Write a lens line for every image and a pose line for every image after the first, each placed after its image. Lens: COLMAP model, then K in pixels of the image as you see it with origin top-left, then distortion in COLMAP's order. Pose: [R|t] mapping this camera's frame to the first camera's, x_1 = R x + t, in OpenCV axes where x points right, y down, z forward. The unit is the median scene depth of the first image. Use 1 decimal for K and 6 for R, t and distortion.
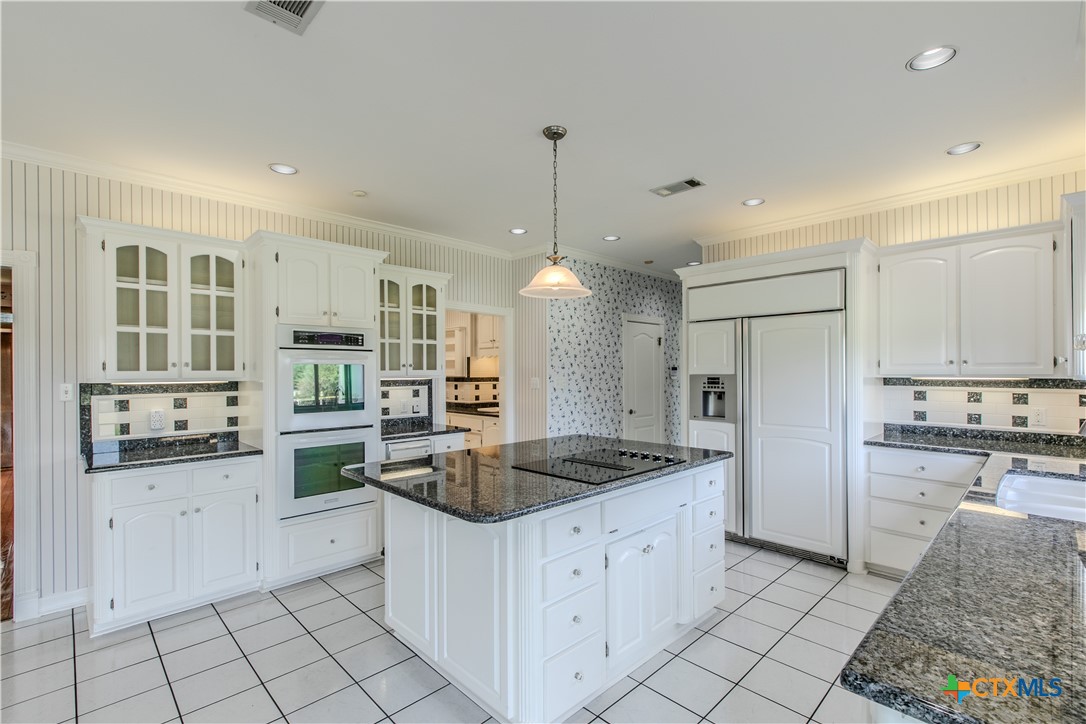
lens RADIAL K [[485.1, 0, 551.2], [0, 485.1, 370.8], [0, 0, 1]] dist [-0.017820, 0.003977]
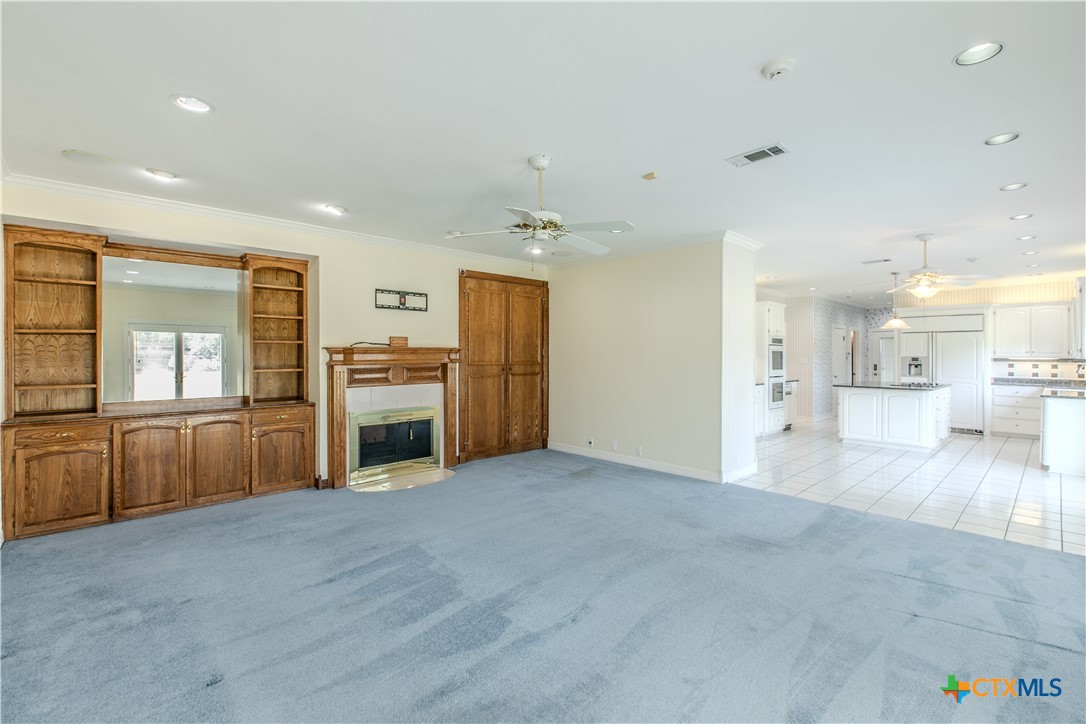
lens RADIAL K [[485.1, 0, 534.3], [0, 485.1, 352.3], [0, 0, 1]] dist [-0.017820, 0.003977]
pose [[0.999818, 0.006728, -0.017868, -1.698469], [-0.006767, 0.999975, -0.002156, 0.005728], [0.017853, 0.002277, 0.999838, -1.551039]]
